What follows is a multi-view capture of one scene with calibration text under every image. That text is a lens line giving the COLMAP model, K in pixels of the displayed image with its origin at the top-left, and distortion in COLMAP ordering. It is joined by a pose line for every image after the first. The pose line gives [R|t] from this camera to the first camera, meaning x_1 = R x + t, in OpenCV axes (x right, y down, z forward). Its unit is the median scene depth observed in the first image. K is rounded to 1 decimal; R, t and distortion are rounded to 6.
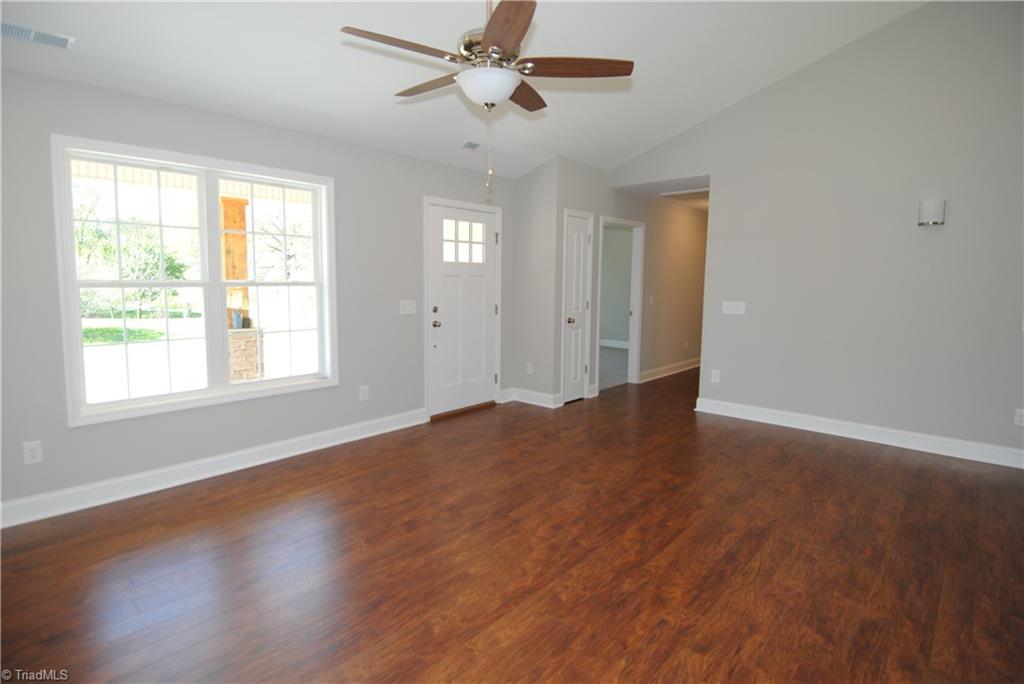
lens RADIAL K [[531.3, 0, 526.3], [0, 531.3, 321.4], [0, 0, 1]] dist [0.030329, -0.039013]
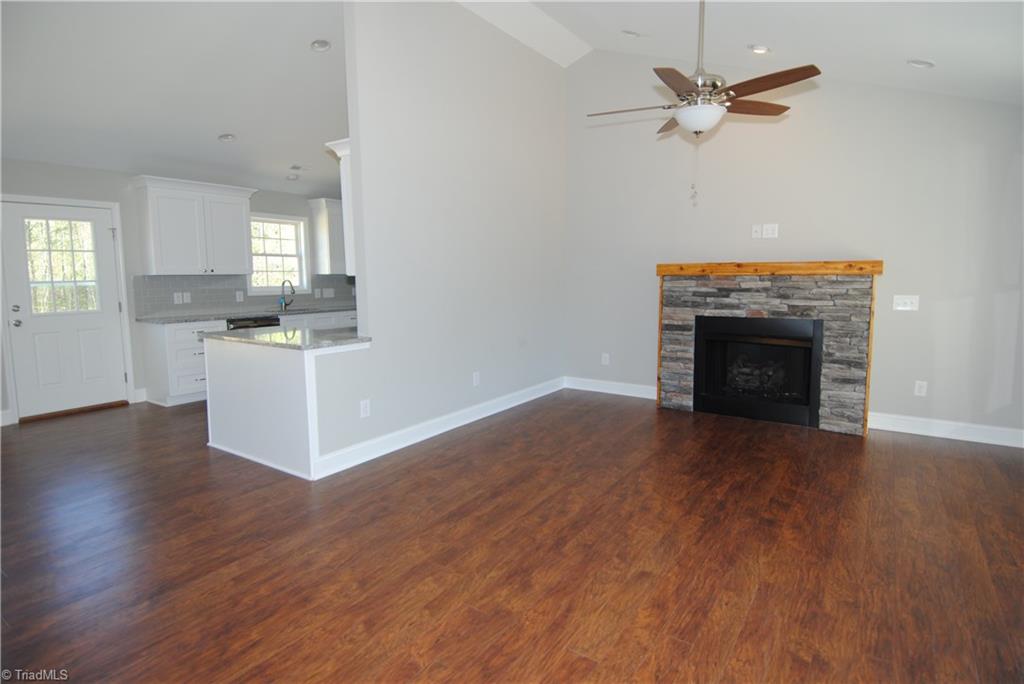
lens RADIAL K [[531.3, 0, 529.8], [0, 531.3, 330.6], [0, 0, 1]] dist [0.030329, -0.039013]
pose [[-0.992539, 0.010096, -0.121507, 0.367706], [-0.013637, 0.981120, 0.192921, -0.138484], [0.121160, 0.193139, -0.973662, 1.746422]]
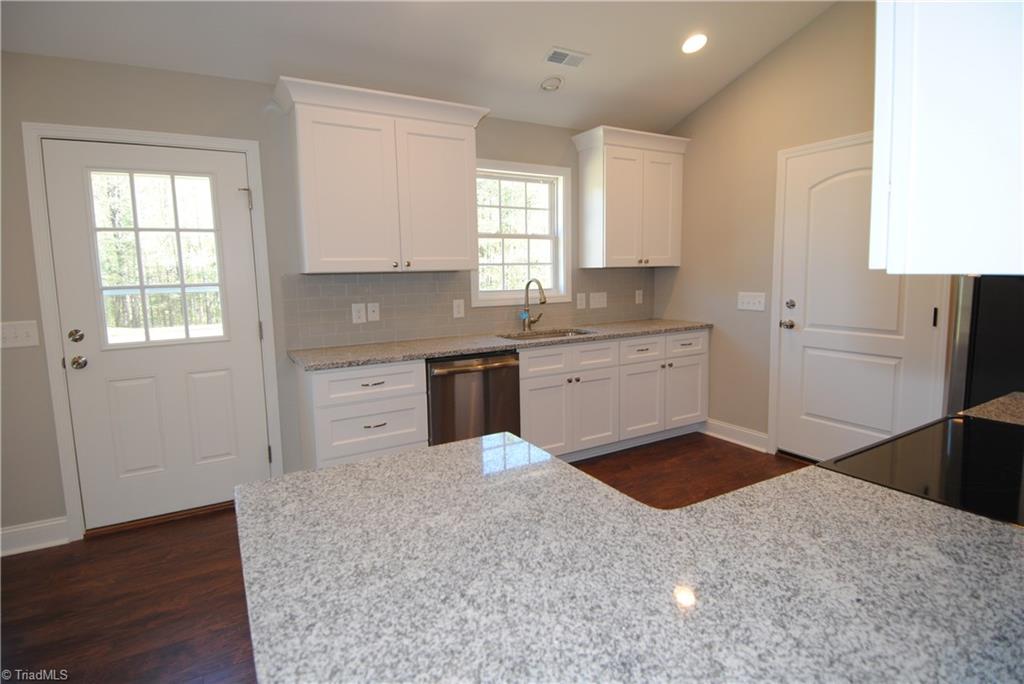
lens RADIAL K [[531.3, 0, 528.0], [0, 531.3, 332.7], [0, 0, 1]] dist [0.030329, -0.039013]
pose [[-0.951407, -0.027966, 0.306663, 0.717799], [0.037374, 0.978018, 0.205142, -0.038190], [-0.305659, 0.206635, -0.929448, 0.637062]]
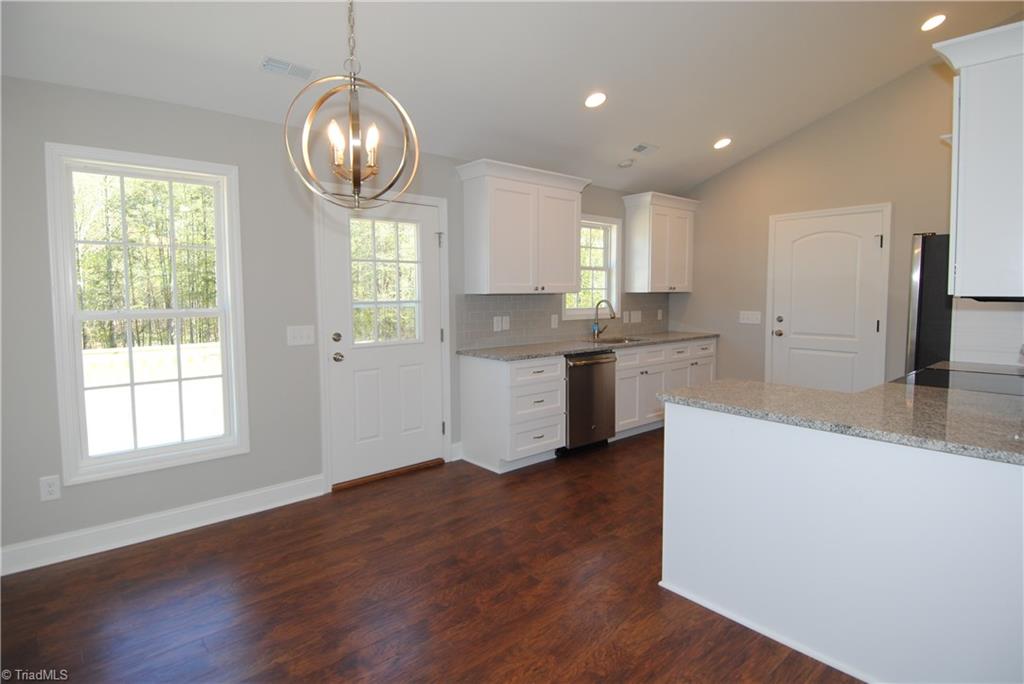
lens RADIAL K [[531.3, 0, 527.2], [0, 531.3, 329.6], [0, 0, 1]] dist [0.030329, -0.039013]
pose [[-0.990980, -0.014063, 0.133270, 1.094447], [0.007555, 0.987035, 0.160329, -0.084093], [-0.133797, 0.159890, -0.978025, 1.134935]]
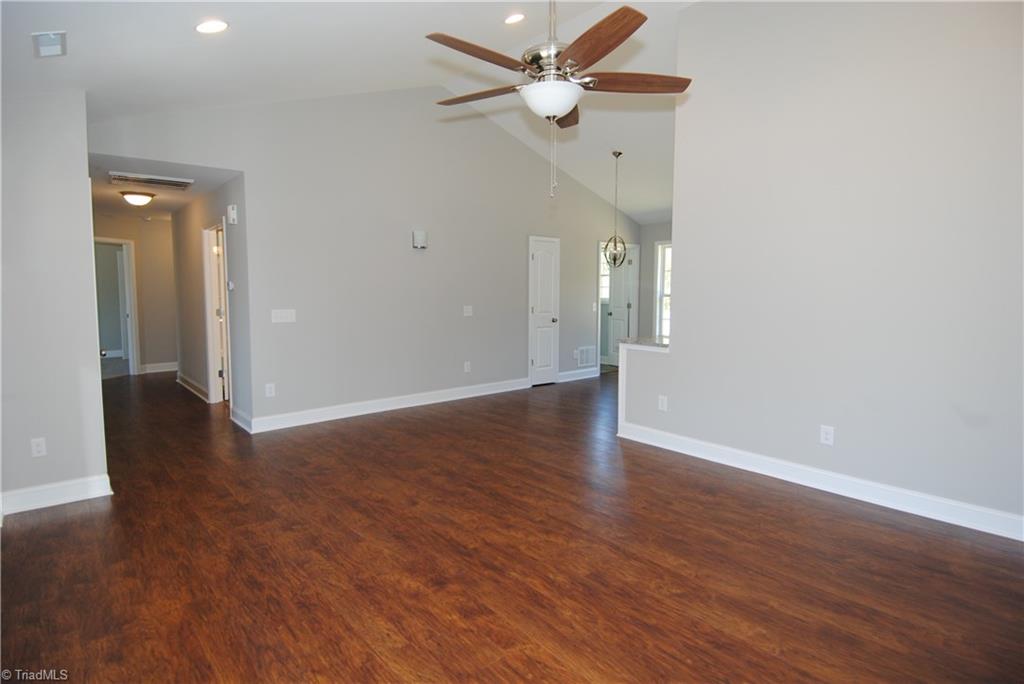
lens RADIAL K [[531.3, 0, 512.6], [0, 531.3, 326.6], [0, 0, 1]] dist [0.030329, -0.039013]
pose [[0.141038, -0.082295, 0.986578, -0.852866], [0.081913, 0.994092, 0.071212, -0.068455], [-0.986610, 0.070770, 0.146945, 0.738992]]
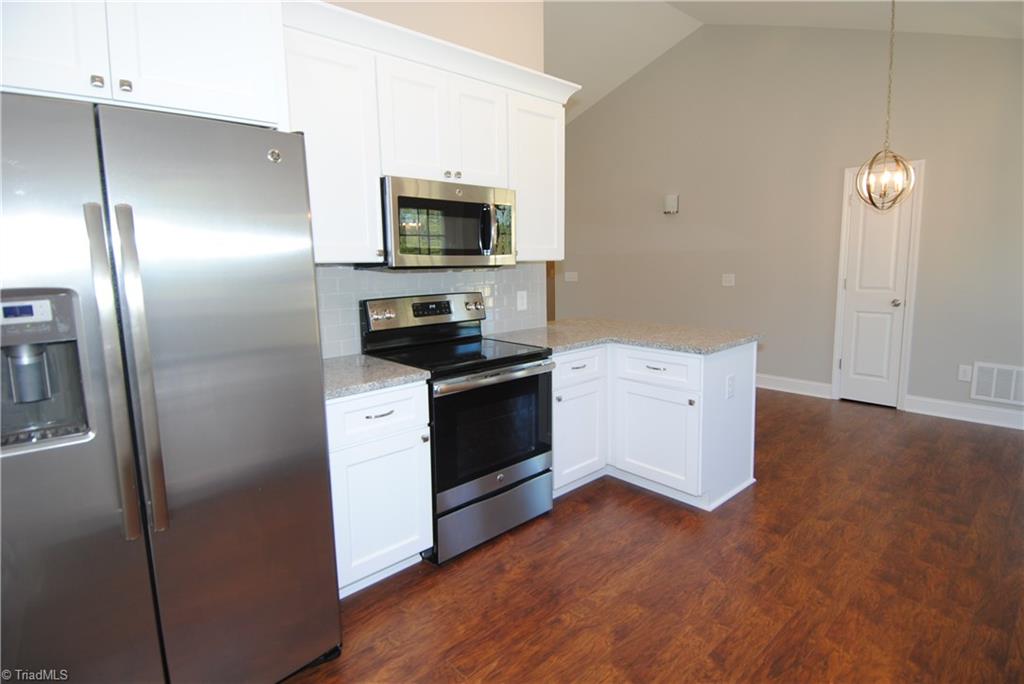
lens RADIAL K [[531.3, 0, 524.4], [0, 531.3, 334.6], [0, 0, 1]] dist [0.030329, -0.039013]
pose [[0.994084, -0.010680, -0.108087, 0.683697], [0.017334, 0.997999, 0.060809, 0.064914], [0.107221, -0.062323, 0.992280, -0.611546]]
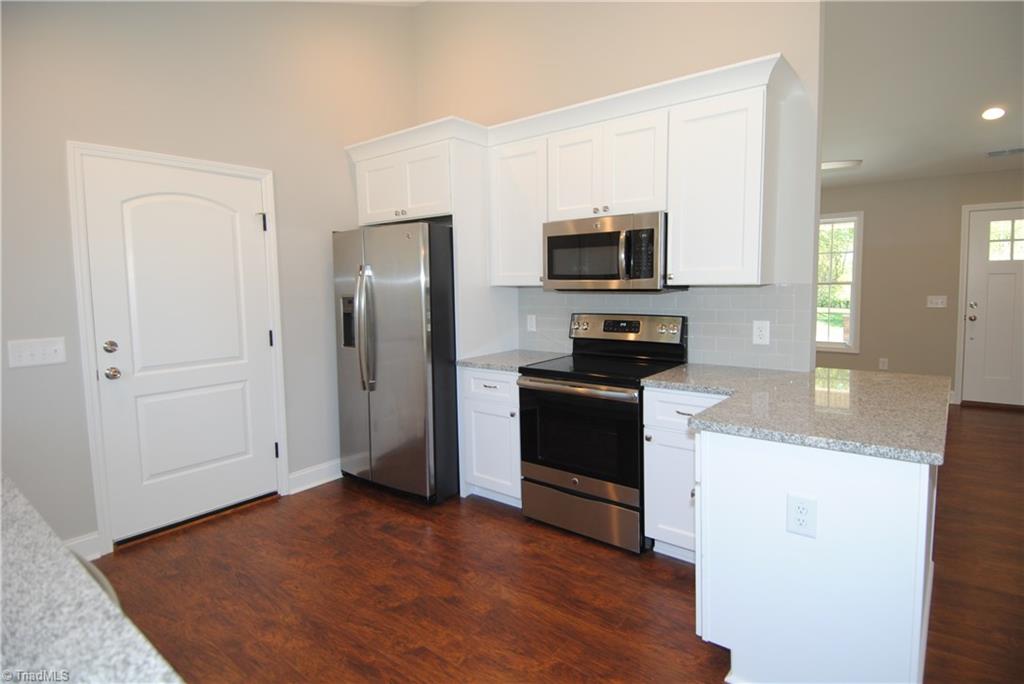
lens RADIAL K [[531.3, 0, 515.2], [0, 531.3, 333.5], [0, 0, 1]] dist [0.030329, -0.039013]
pose [[0.030001, 0.079888, -0.996352, 1.421753], [-0.067041, 0.994717, 0.077739, 0.022210], [0.997299, 0.064465, 0.035198, 0.023052]]
